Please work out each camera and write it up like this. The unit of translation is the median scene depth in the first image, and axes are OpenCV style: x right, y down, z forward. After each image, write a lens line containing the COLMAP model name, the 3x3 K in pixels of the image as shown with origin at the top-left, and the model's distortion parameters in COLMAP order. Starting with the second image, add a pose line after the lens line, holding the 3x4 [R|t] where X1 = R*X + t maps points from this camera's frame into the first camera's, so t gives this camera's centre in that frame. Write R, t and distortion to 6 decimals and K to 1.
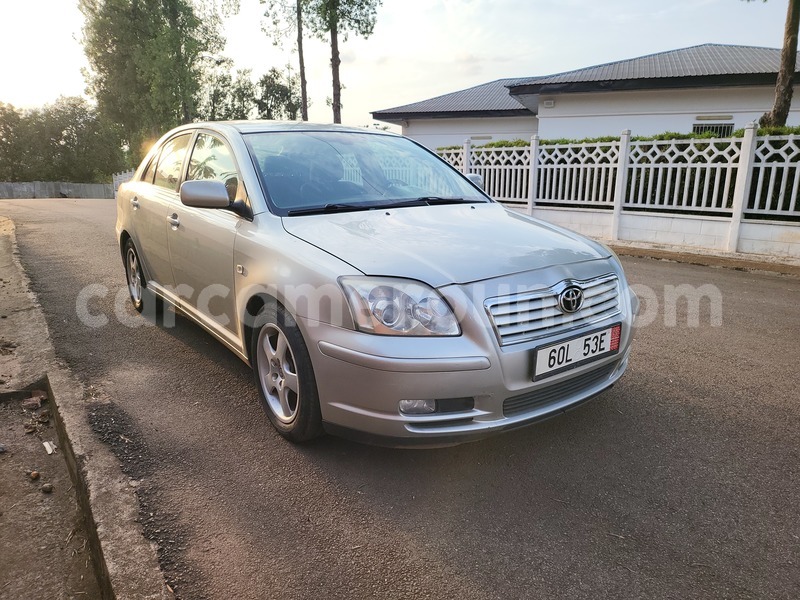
lens RADIAL K [[547.2, 0, 399.8], [0, 547.2, 302.0], [0, 0, 1]] dist [0.020127, -0.041223]
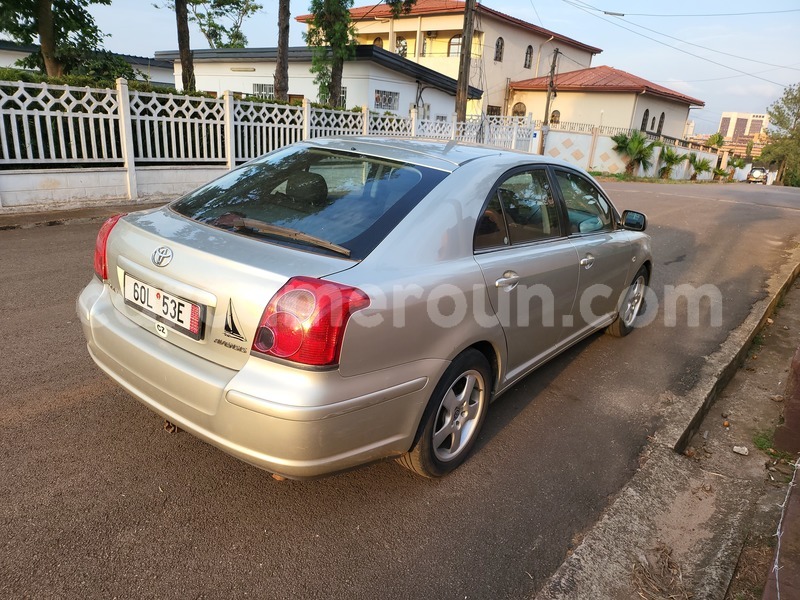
lens RADIAL K [[547.2, 0, 402.4], [0, 547.2, 301.8], [0, 0, 1]] dist [0.020127, -0.041223]
pose [[-0.262164, -0.290167, 0.920366, -0.685935], [0.179883, 0.922314, 0.342021, -0.206802], [-0.948110, 0.255224, -0.189601, 0.868610]]
